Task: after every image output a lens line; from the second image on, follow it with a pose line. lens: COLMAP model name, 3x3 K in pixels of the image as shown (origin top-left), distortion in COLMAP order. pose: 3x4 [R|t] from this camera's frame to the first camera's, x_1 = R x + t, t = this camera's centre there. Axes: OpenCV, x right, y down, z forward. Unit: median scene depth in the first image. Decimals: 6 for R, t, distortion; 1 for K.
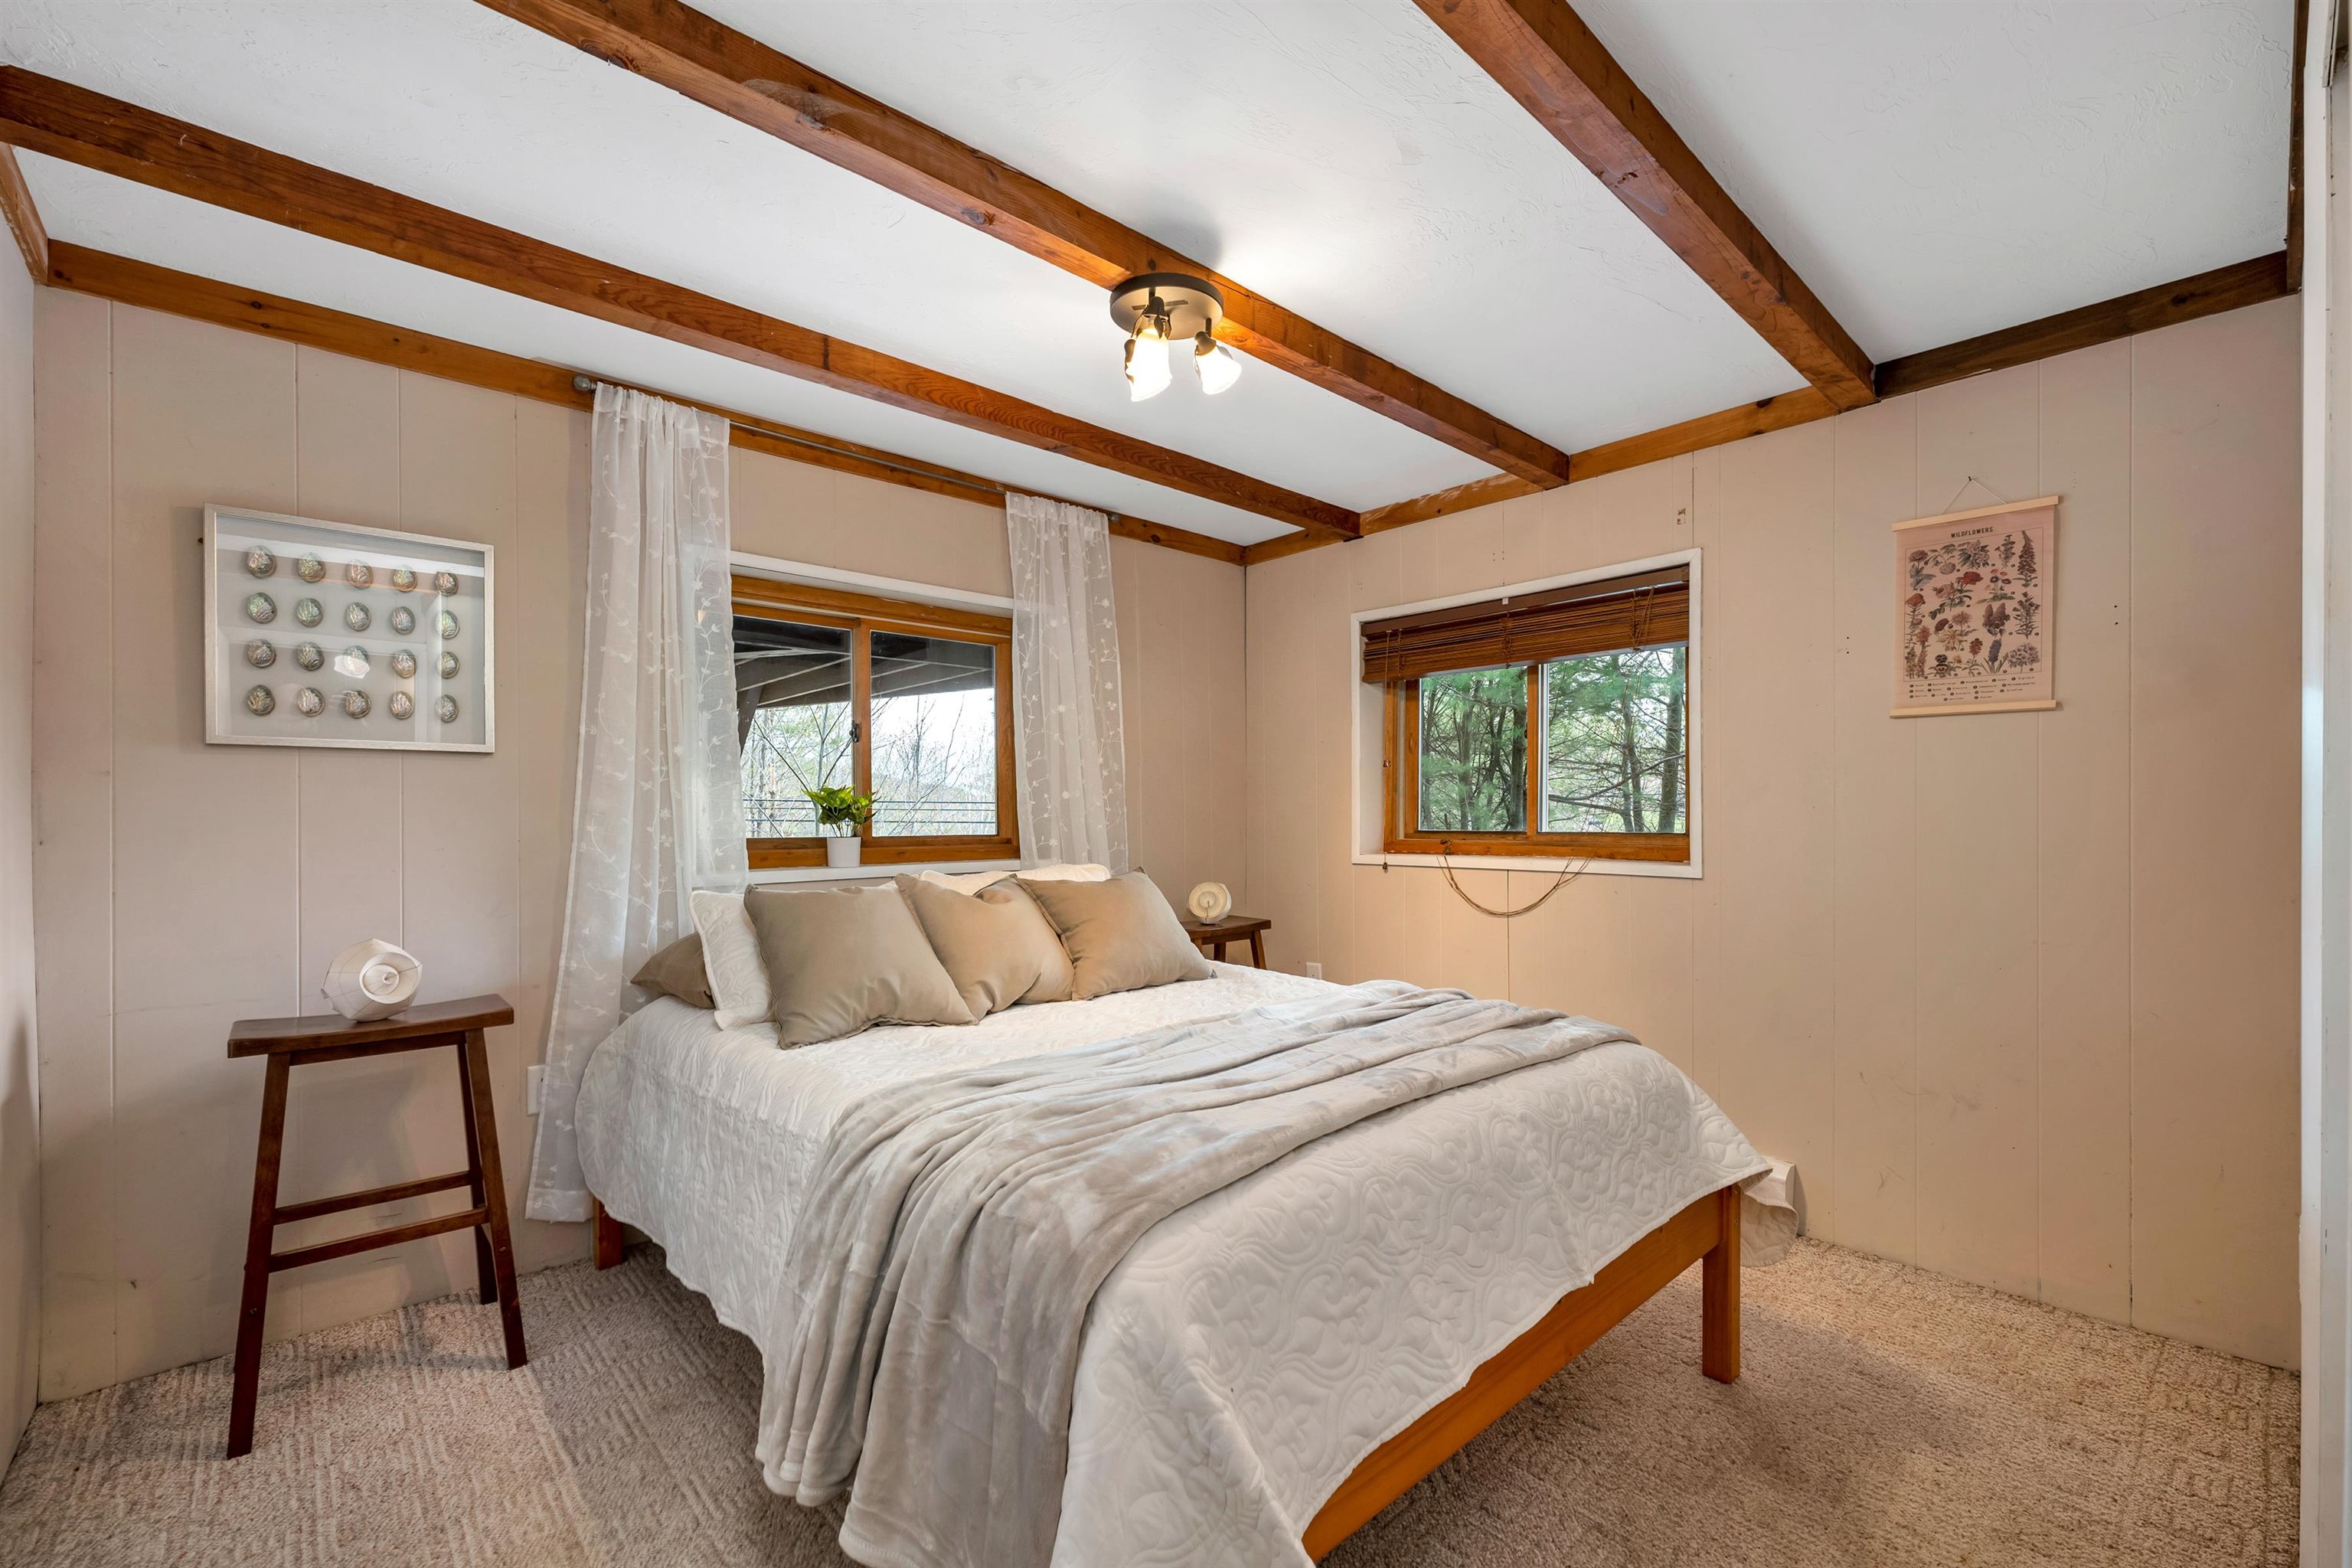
lens RADIAL K [[990.0, 0, 1192.1], [0, 990.0, 822.5], [0, 0, 1]] dist [0.000008, -0.000156]
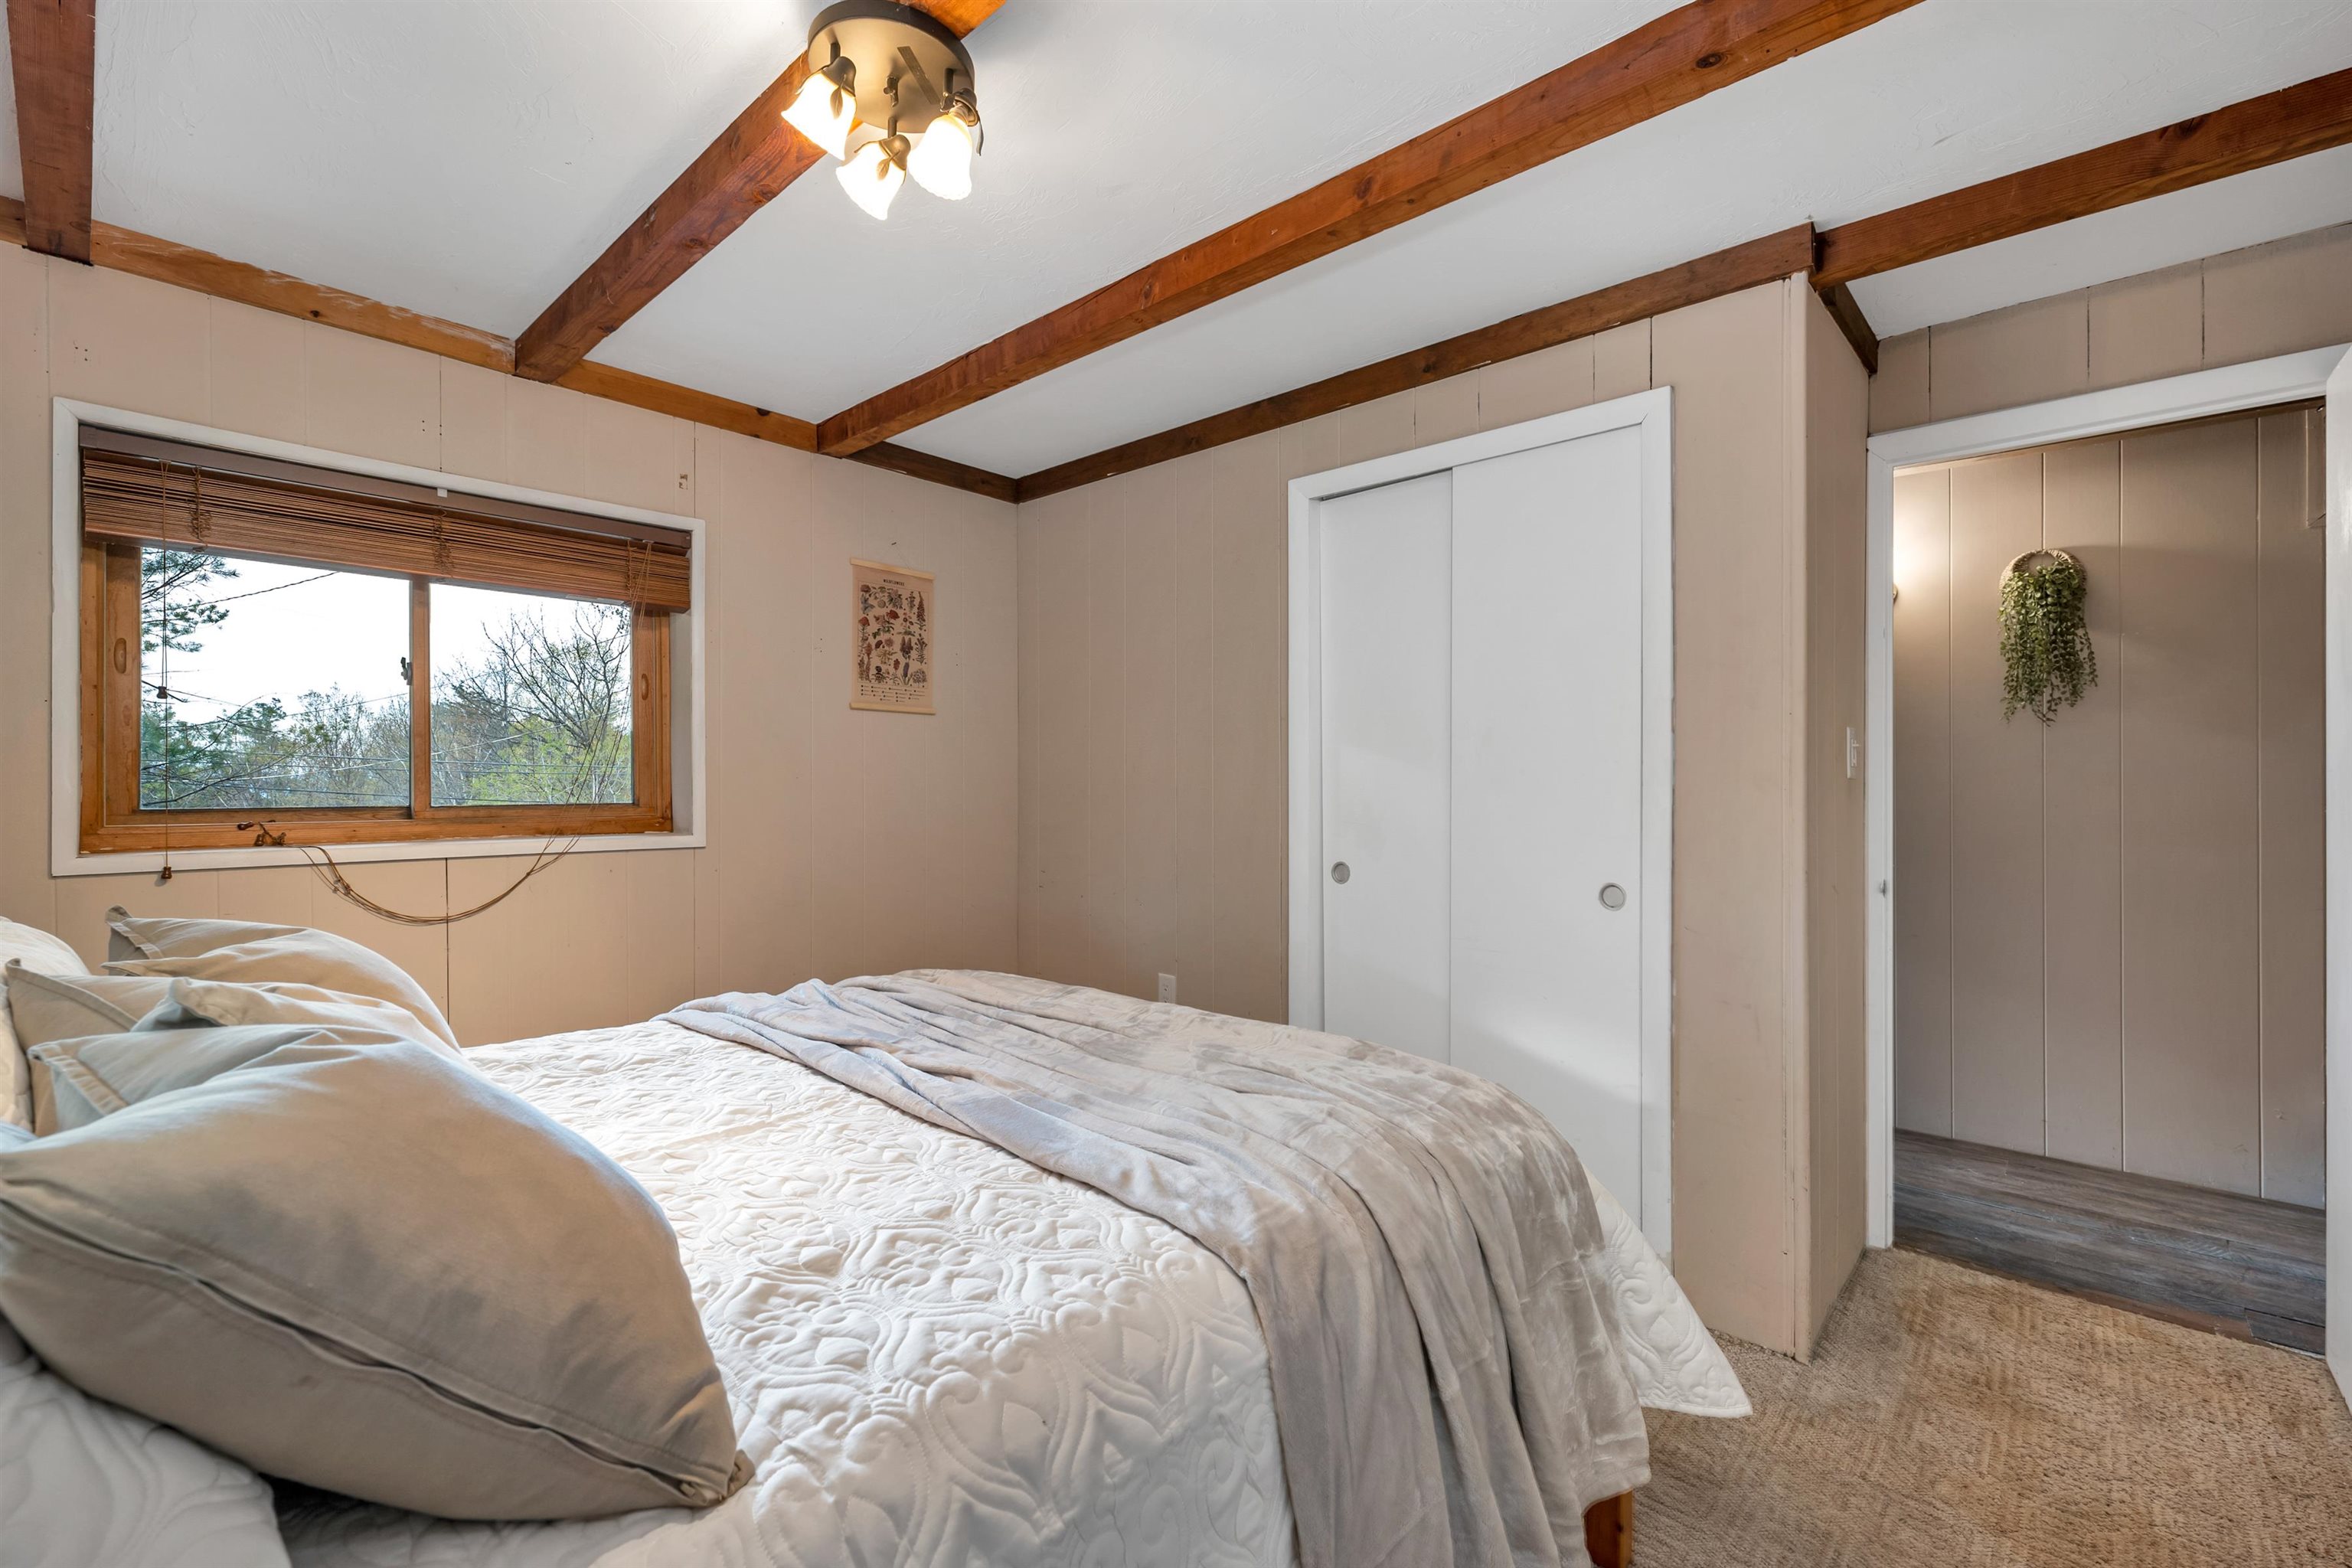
lens RADIAL K [[990.0, 0, 1179.0], [0, 990.0, 783.1], [0, 0, 1]] dist [0.000008, -0.000156]
pose [[-0.083995, 0.005472, 0.996451, -0.626699], [0.009452, 0.999944, -0.004694, 0.000861], [-0.996421, 0.009024, -0.084042, 0.705626]]
